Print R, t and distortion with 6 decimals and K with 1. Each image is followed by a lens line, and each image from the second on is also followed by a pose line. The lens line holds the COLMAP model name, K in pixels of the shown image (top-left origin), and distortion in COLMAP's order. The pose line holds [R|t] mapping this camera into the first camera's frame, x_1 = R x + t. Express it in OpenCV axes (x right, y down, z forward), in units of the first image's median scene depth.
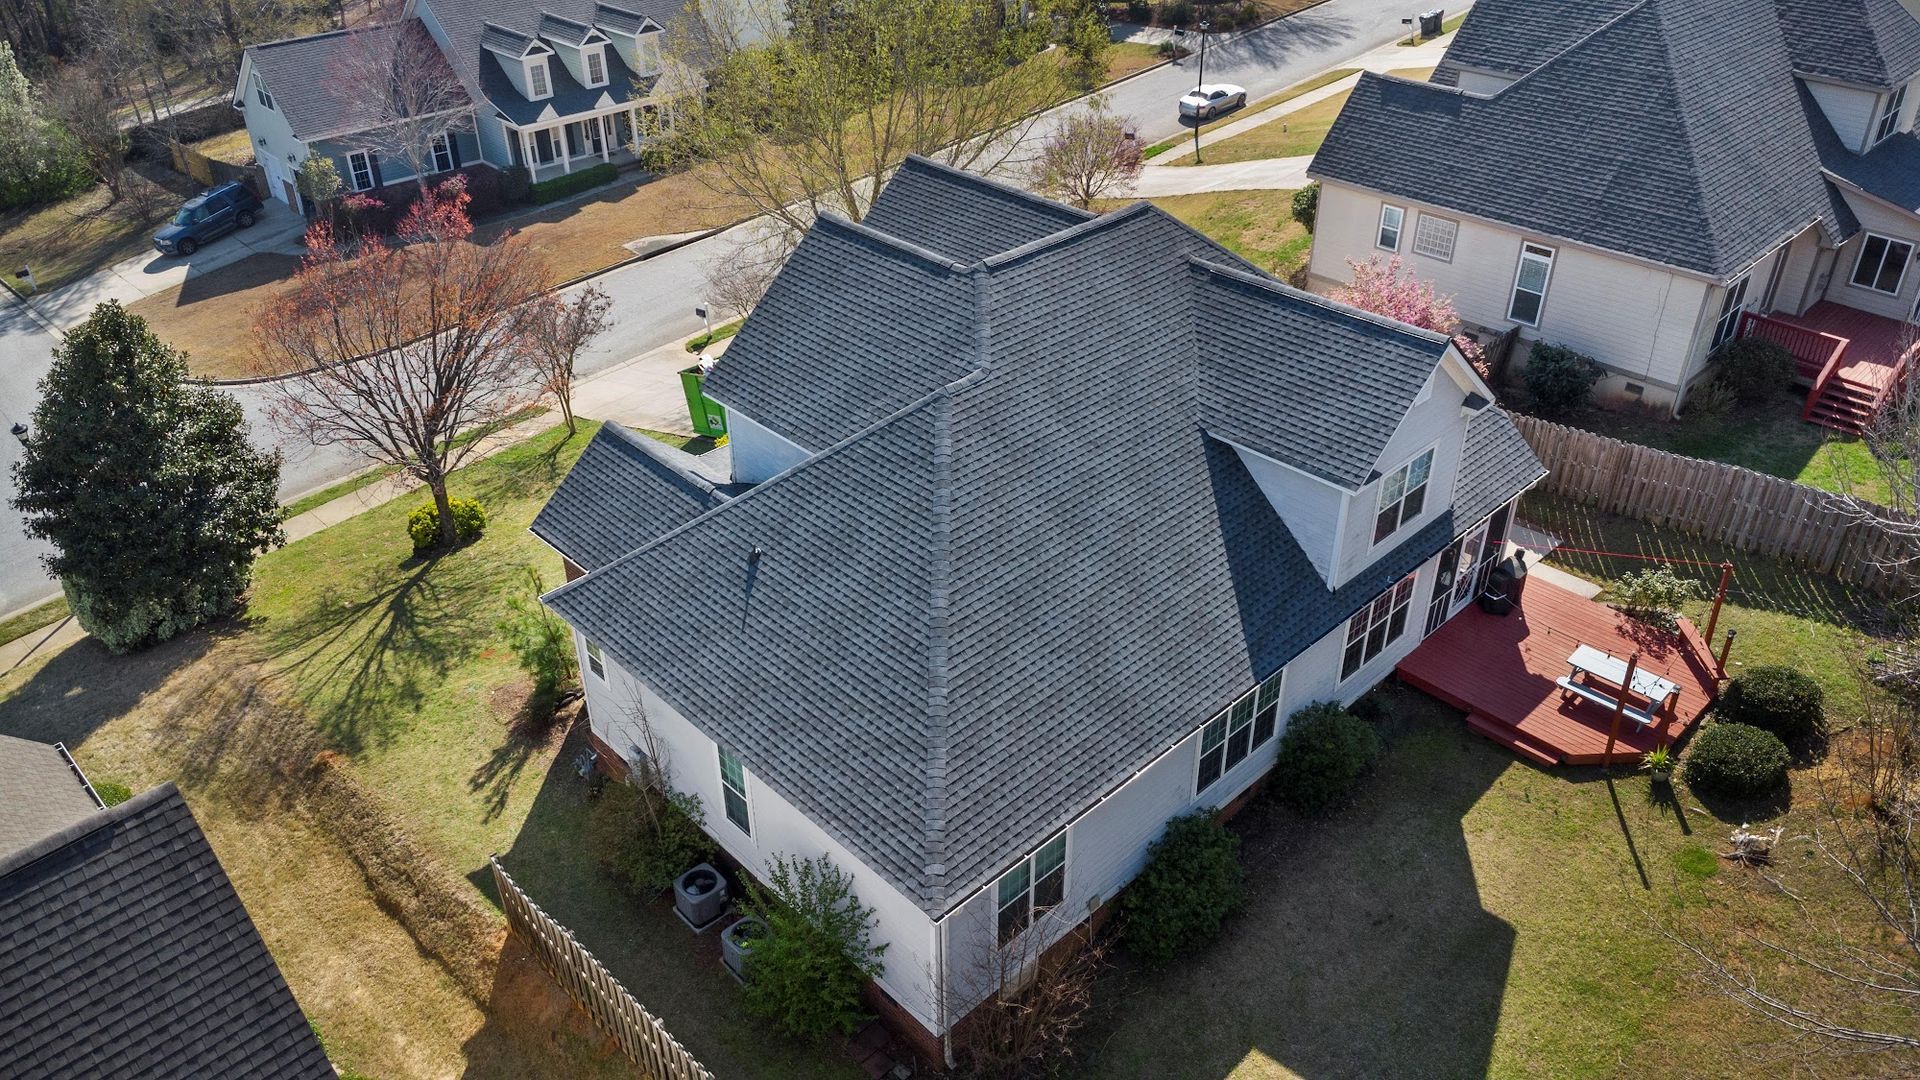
lens RADIAL K [[1397.4, 0, 960.0], [0, 1397.4, 540.0], [0, 0, 1]] dist [-0.002912, -0.002502]
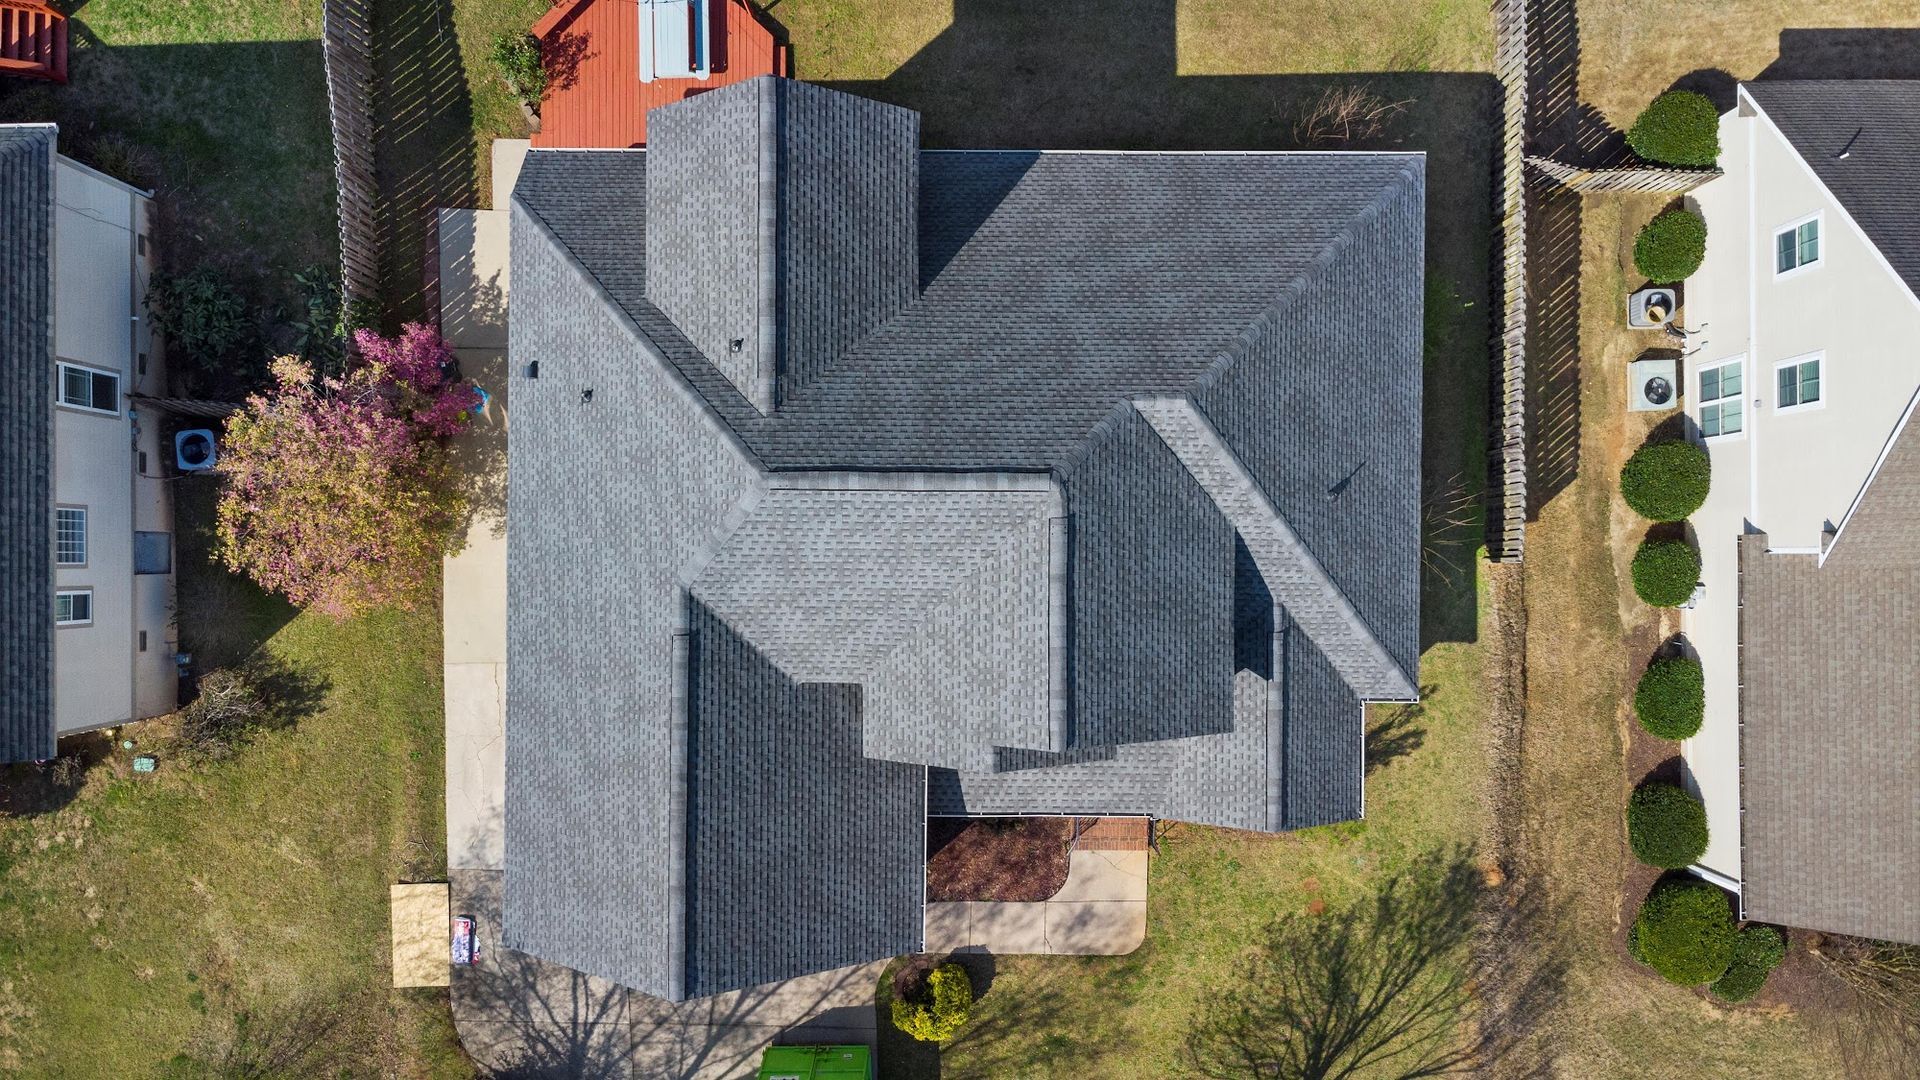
lens RADIAL K [[1397.4, 0, 960.0], [0, 1397.4, 540.0], [0, 0, 1]] dist [-0.002912, -0.002502]
pose [[-0.711139, -0.702766, 0.020023, 0.008512], [0.397108, -0.378011, 0.836309, -0.816232], [-0.580161, 0.602684, 0.547892, 0.469394]]
